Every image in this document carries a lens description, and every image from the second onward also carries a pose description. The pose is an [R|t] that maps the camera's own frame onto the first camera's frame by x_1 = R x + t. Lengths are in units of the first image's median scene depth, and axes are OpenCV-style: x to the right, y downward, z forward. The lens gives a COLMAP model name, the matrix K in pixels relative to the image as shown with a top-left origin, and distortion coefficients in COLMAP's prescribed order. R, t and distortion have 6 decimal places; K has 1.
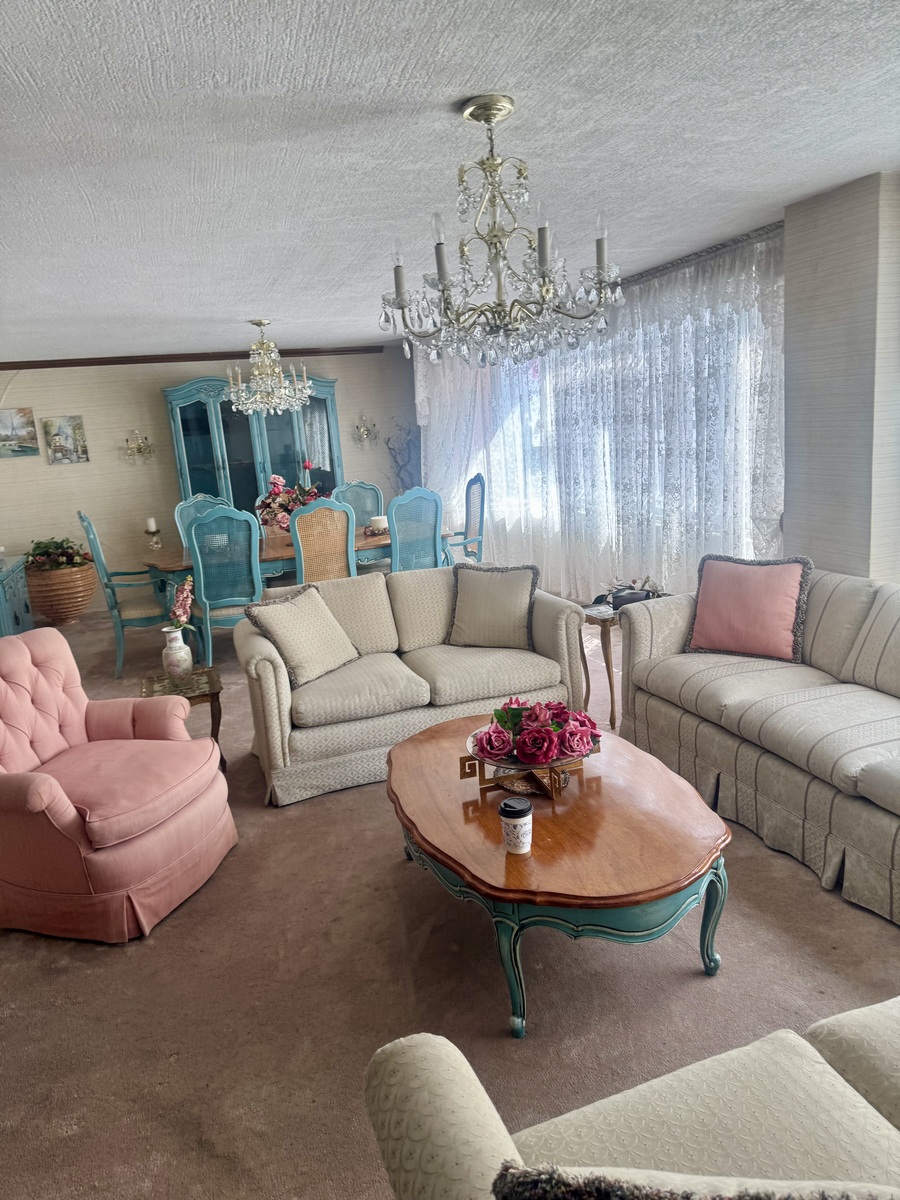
lens RADIAL K [[846.2, 0, 456.4], [0, 846.2, 578.0], [0, 0, 1]] dist [0.061463, -0.060679]
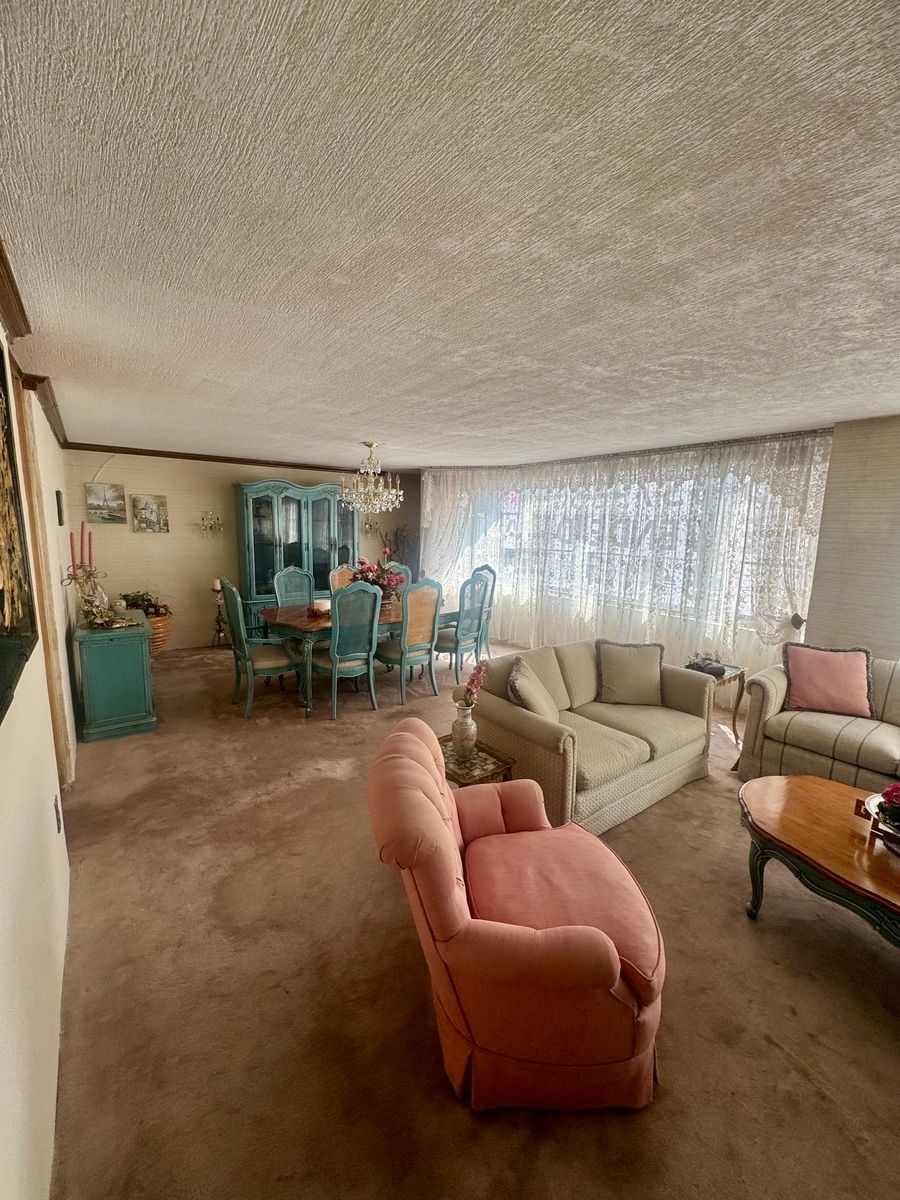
lens RADIAL K [[477.2, 0, 452.9], [0, 477.2, 594.0], [0, 0, 1]] dist [0.000376, -0.000879]
pose [[0.942335, 0.048437, 0.331147, -0.589718], [-0.033765, 0.998182, -0.049918, -0.054903], [-0.332963, 0.035859, 0.942258, 0.446416]]
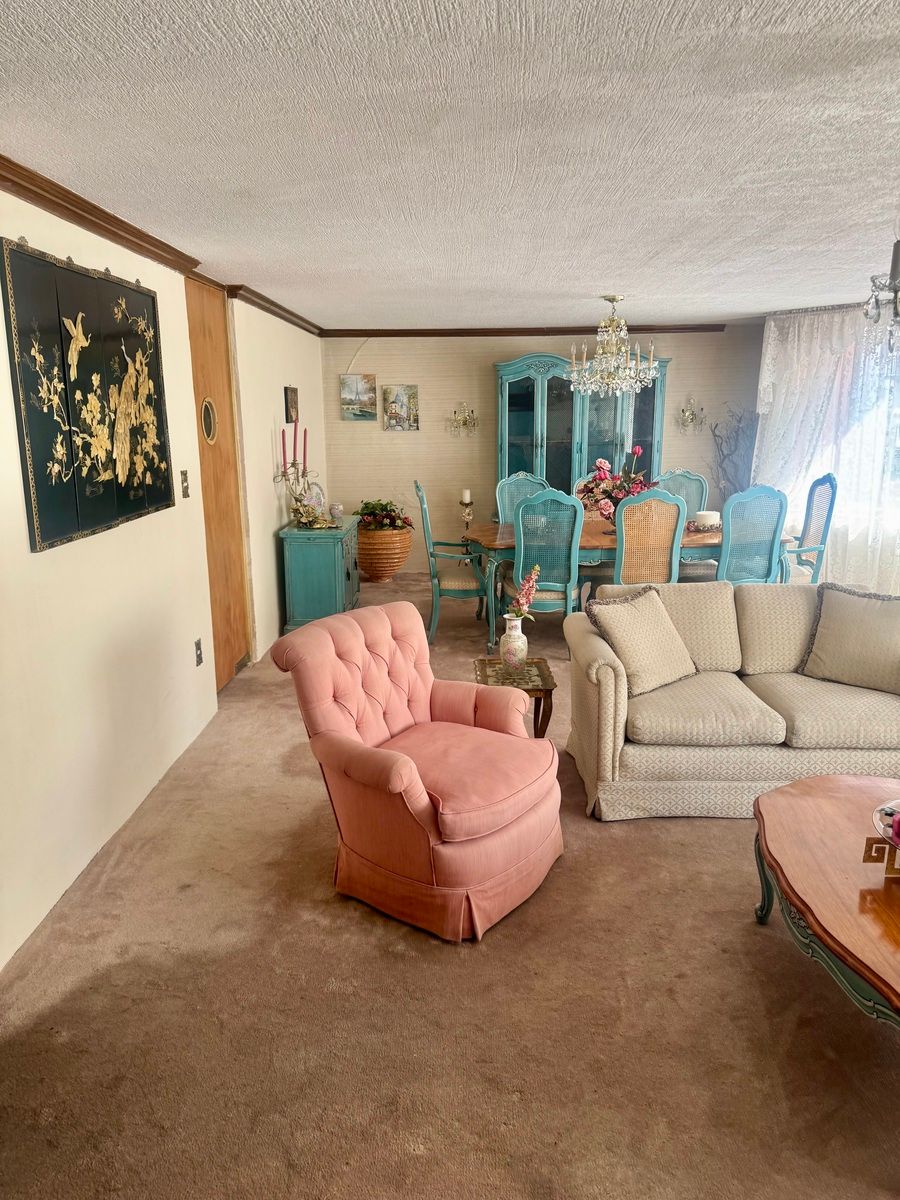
lens RADIAL K [[846.2, 0, 460.6], [0, 846.2, 585.1], [0, 0, 1]] dist [0.061463, -0.060679]
pose [[0.946324, 0.128484, -0.296585, -0.113269], [-0.117983, 0.991594, 0.053117, -0.021824], [0.300917, -0.015274, 0.953528, 0.061875]]
